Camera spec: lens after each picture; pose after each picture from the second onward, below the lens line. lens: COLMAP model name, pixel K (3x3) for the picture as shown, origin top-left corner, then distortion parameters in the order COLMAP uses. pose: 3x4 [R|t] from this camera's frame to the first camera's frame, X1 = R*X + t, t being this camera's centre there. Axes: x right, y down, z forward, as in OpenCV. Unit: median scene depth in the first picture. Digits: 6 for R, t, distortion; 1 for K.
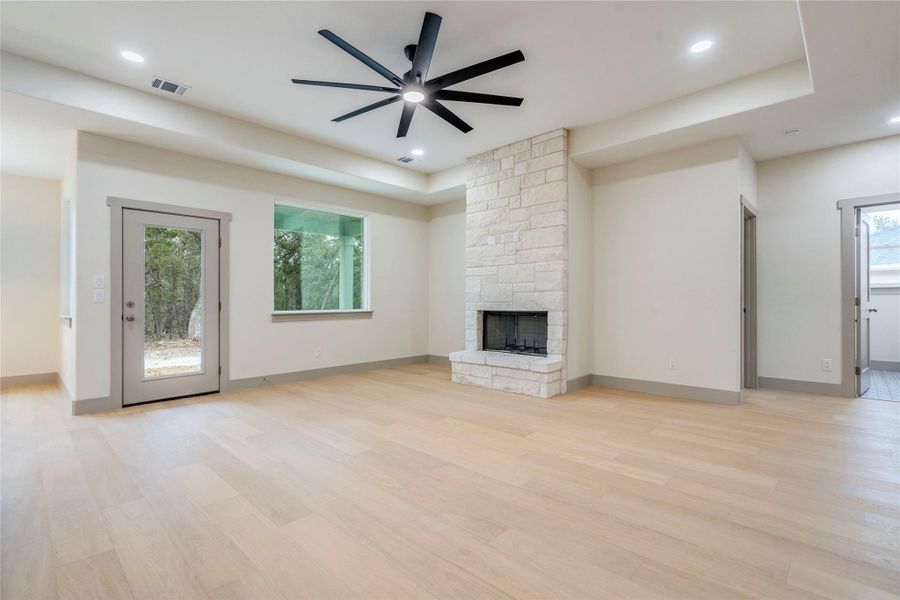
lens RADIAL K [[418.7, 0, 448.8], [0, 418.7, 288.1], [0, 0, 1]] dist [-0.001838, -0.000176]
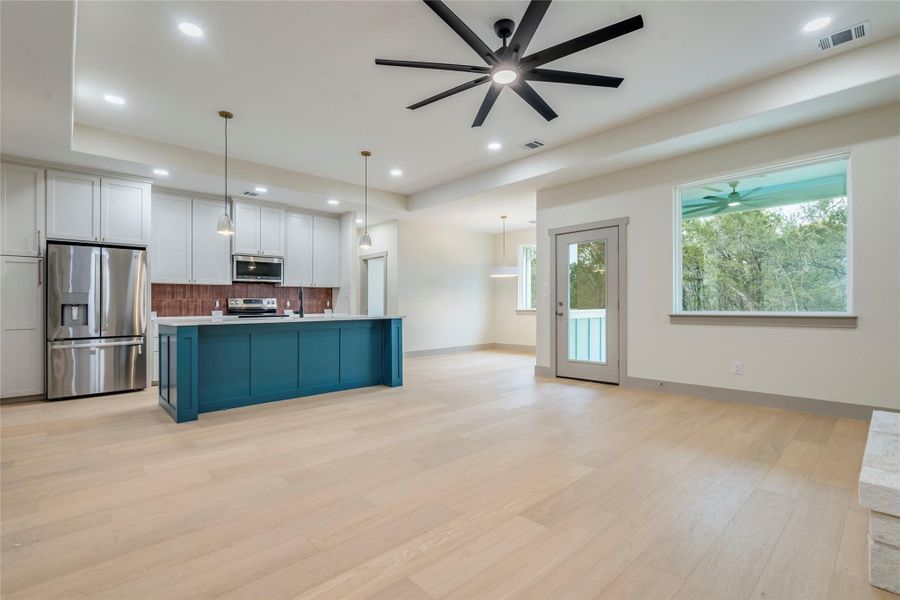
lens RADIAL K [[413.7, 0, 450.0], [0, 413.7, 300.0], [0, 0, 1]] dist [-0.009446, 0.000071]
pose [[-0.057741, -0.005629, -0.998316, 0.526108], [0.042566, 0.999061, -0.008095, 0.017765], [0.997424, -0.042961, -0.057447, 0.606723]]
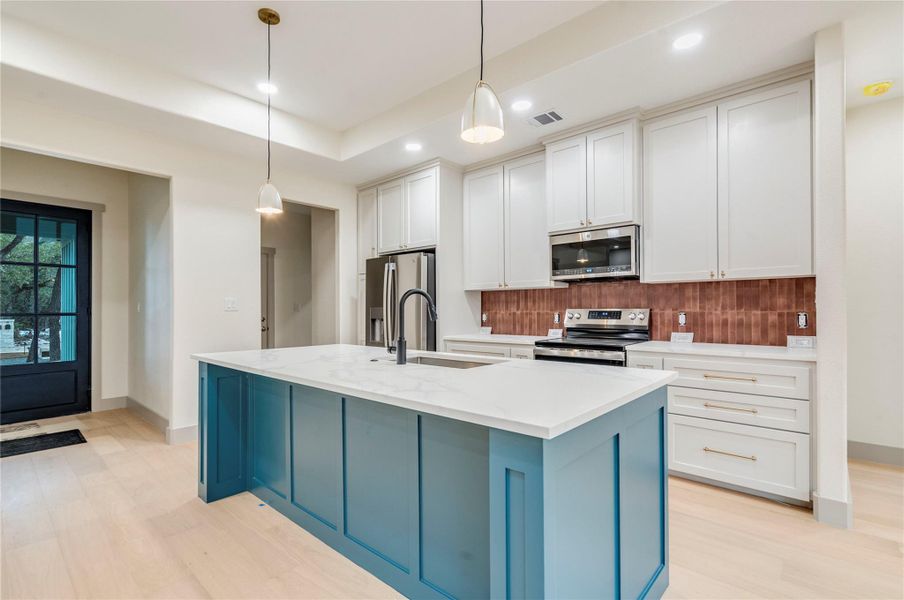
lens RADIAL K [[420.2, 0, 452.5], [0, 420.2, 304.6], [0, 0, 1]] dist [-0.000650, 0.000073]
pose [[-0.999138, 0.012576, -0.039552, -0.485205], [0.014389, 0.998843, -0.045883, -0.002866], [0.038930, -0.046412, -0.998164, 0.625944]]
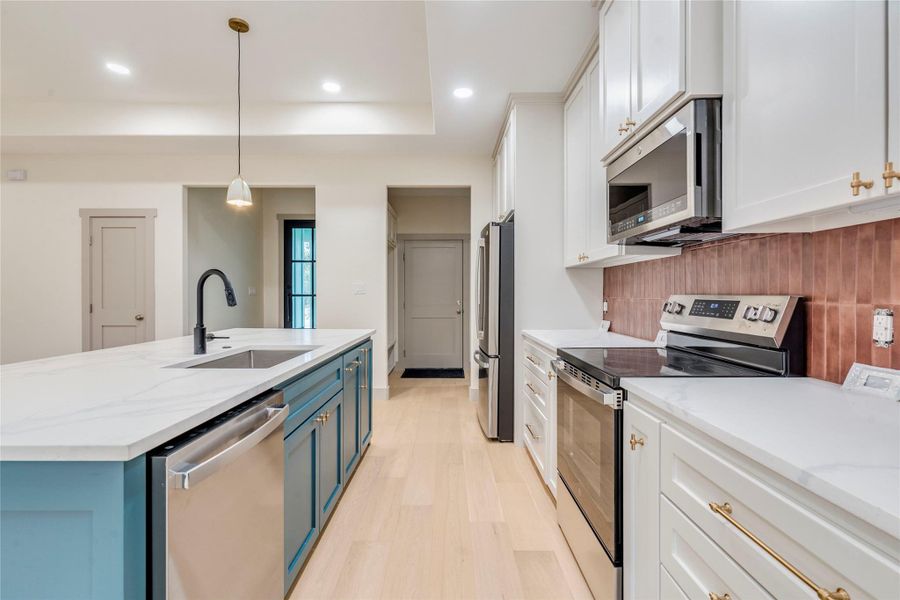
lens RADIAL K [[415.9, 0, 449.1], [0, 415.9, 295.7], [0, 0, 1]] dist [0.002622, 0.000393]
pose [[-0.695653, 0.003072, 0.718372, -0.883303], [-0.021187, 0.999468, -0.024791, -0.012266], [-0.718066, -0.032466, -0.695218, 0.291808]]
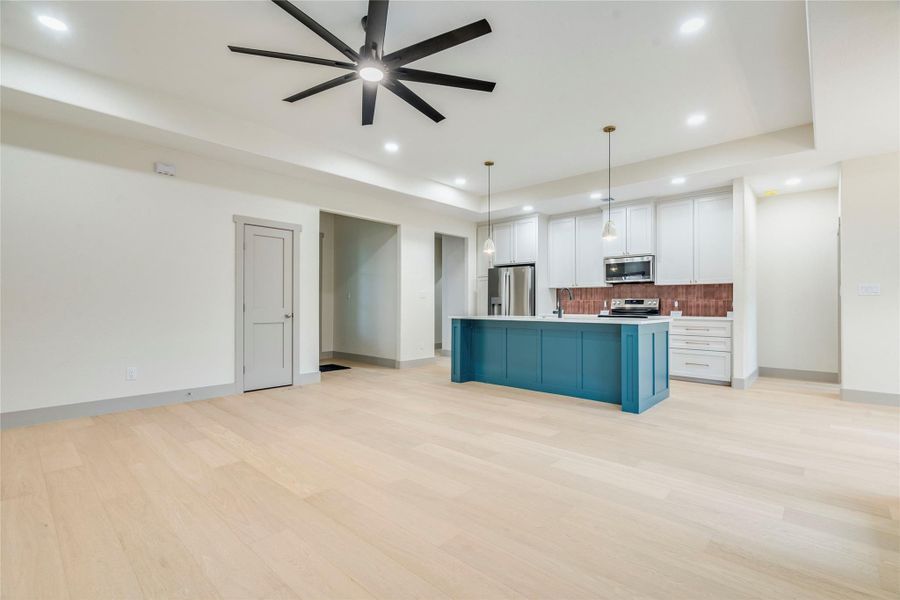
lens RADIAL K [[407.7, 0, 454.4], [0, 407.7, 297.1], [0, 0, 1]] dist [-0.001652, 0.000119]
pose [[-0.999510, 0.001860, -0.031243, -0.152407], [0.003594, 0.998450, -0.055532, 0.041094], [0.031091, -0.055617, -0.997968, 1.207496]]
